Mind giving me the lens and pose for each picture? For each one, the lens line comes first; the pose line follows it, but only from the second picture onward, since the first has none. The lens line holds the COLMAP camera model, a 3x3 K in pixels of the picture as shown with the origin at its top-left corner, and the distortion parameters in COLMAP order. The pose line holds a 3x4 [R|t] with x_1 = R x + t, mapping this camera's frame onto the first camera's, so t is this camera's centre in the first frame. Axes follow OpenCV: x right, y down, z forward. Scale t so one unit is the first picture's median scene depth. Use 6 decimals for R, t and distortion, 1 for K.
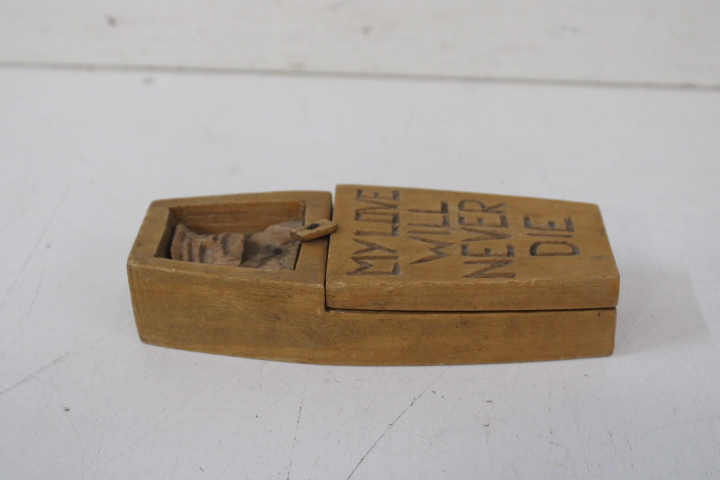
lens RADIAL K [[1021.2, 0, 360.0], [0, 1021.2, 240.0], [0, 0, 1]] dist [-0.065297, 0.079057]
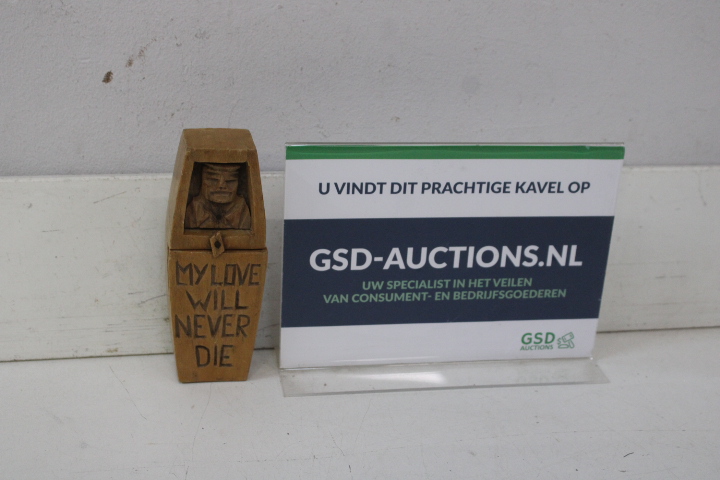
lens RADIAL K [[1021.2, 0, 360.0], [0, 1021.2, 240.0], [0, 0, 1]] dist [-0.065297, 0.079057]
pose [[-0.075231, 0.892854, 0.444019, -0.854695], [-0.719668, -0.356835, 0.595606, -1.237454], [0.690231, -0.274738, 0.669403, -0.004505]]
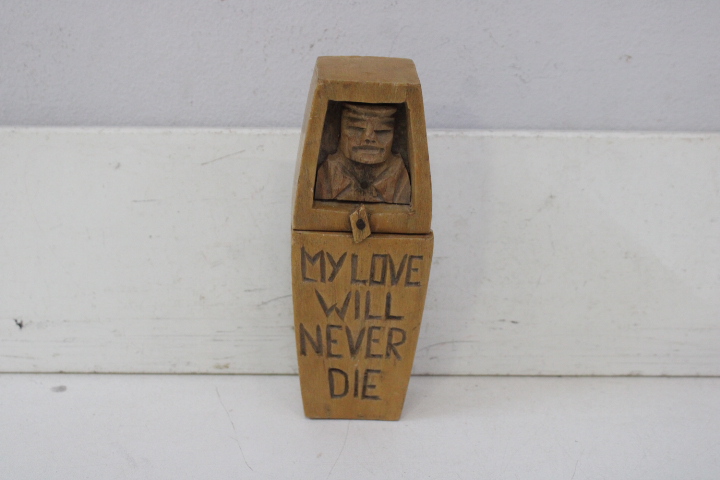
lens RADIAL K [[1021.2, 0, 360.0], [0, 1021.2, 240.0], [0, 0, 1]] dist [-0.065297, 0.079057]
pose [[-0.024552, 0.892739, 0.449905, -0.574971], [-0.584658, -0.377874, 0.717904, -0.889179], [0.810908, -0.245415, 0.531225, 0.354634]]
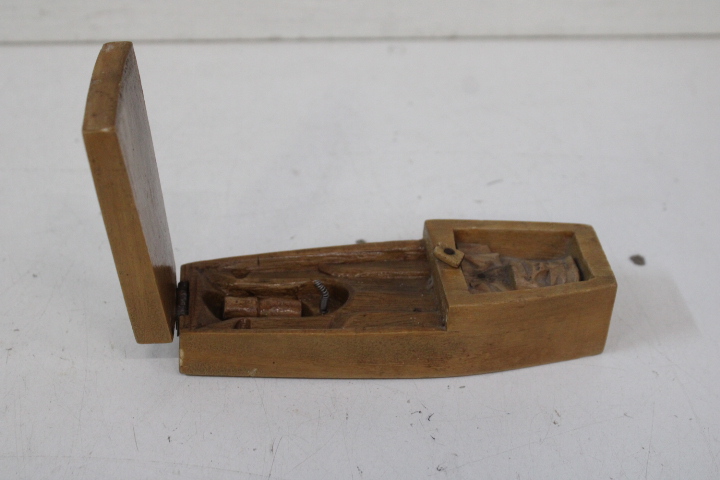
lens RADIAL K [[1217.7, 0, 360.0], [0, 1217.7, 240.0], [0, 0, 1]] dist [-0.040171, -0.056146]
pose [[-0.991487, 0.040523, -0.123736, 0.214009], [-0.101276, 0.357232, 0.928509, -1.239464], [0.081828, 0.933136, -0.350087, 1.446872]]
